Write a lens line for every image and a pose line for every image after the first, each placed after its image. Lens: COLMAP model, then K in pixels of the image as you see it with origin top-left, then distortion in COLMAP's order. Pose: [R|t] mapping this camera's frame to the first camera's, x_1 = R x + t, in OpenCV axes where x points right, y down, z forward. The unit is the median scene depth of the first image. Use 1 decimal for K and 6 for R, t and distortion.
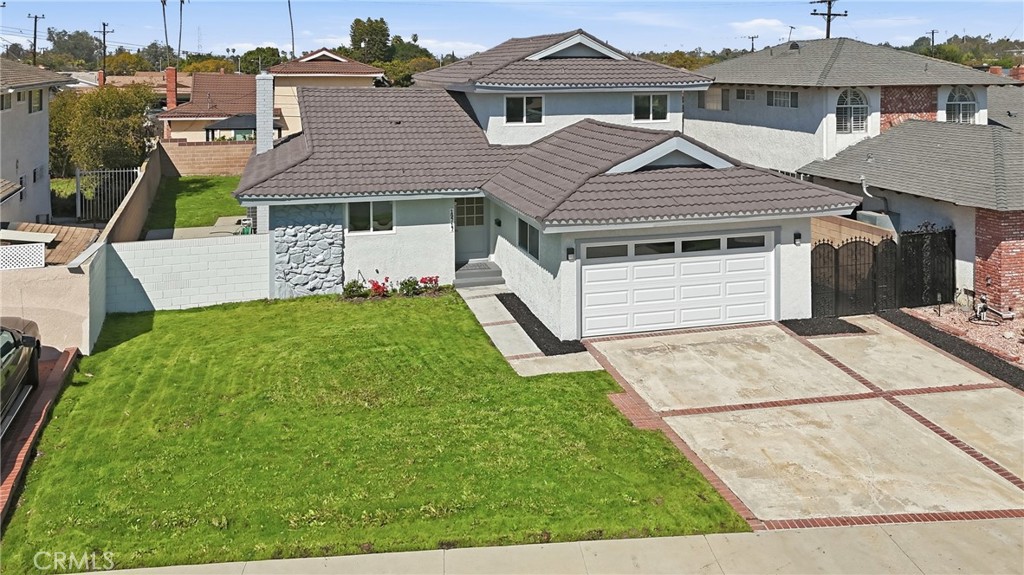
lens RADIAL K [[804.3, 0, 510.5], [0, 804.3, 130.1], [0, 0, 1]] dist [0.000374, 0.003924]
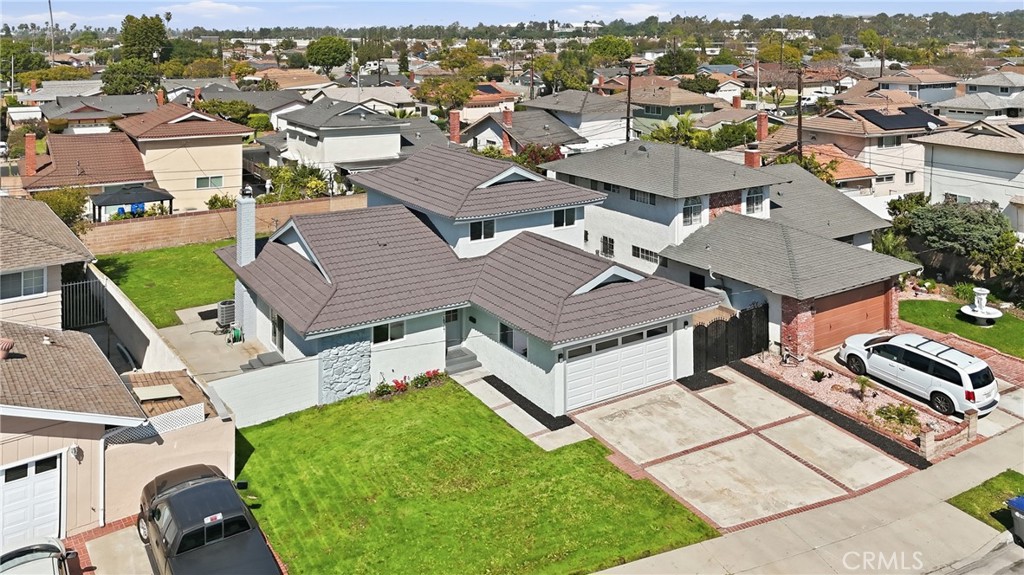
lens RADIAL K [[806.2, 0, 519.9], [0, 806.2, 107.4], [0, 0, 1]] dist [0.009280, -0.001165]
pose [[0.950745, -0.018627, 0.309415, -0.400975], [0.013960, 0.999753, 0.017292, -0.301579], [-0.309661, -0.012121, 0.950770, -0.353212]]
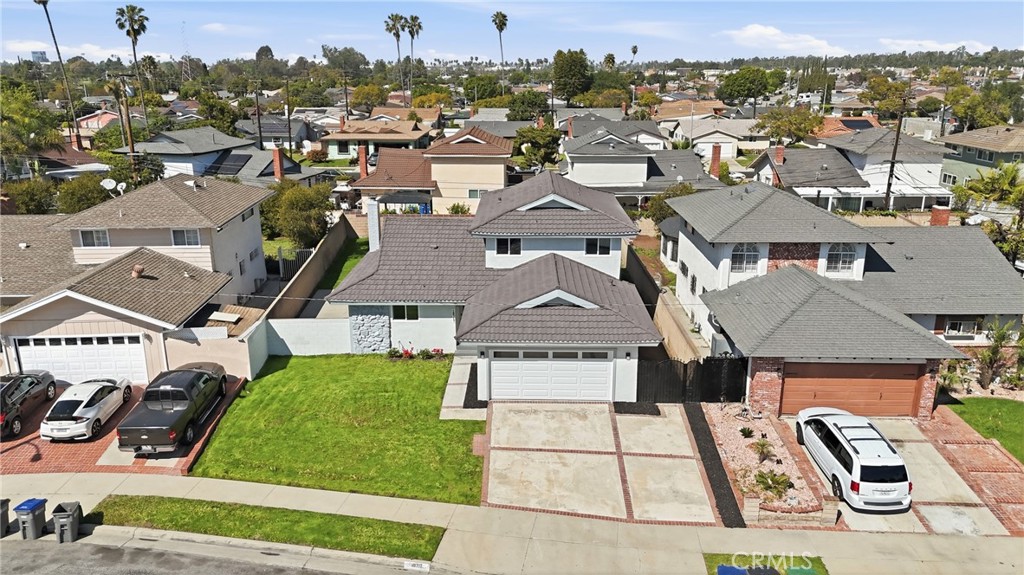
lens RADIAL K [[736.9, 0, 522.5], [0, 736.9, 352.2], [0, 0, 1]] dist [-0.002190, 0.066823]
pose [[0.959963, 0.102936, -0.260527, 0.518973], [-0.022127, 0.954996, 0.295792, -0.301104], [0.279250, -0.278185, 0.919039, -0.425149]]
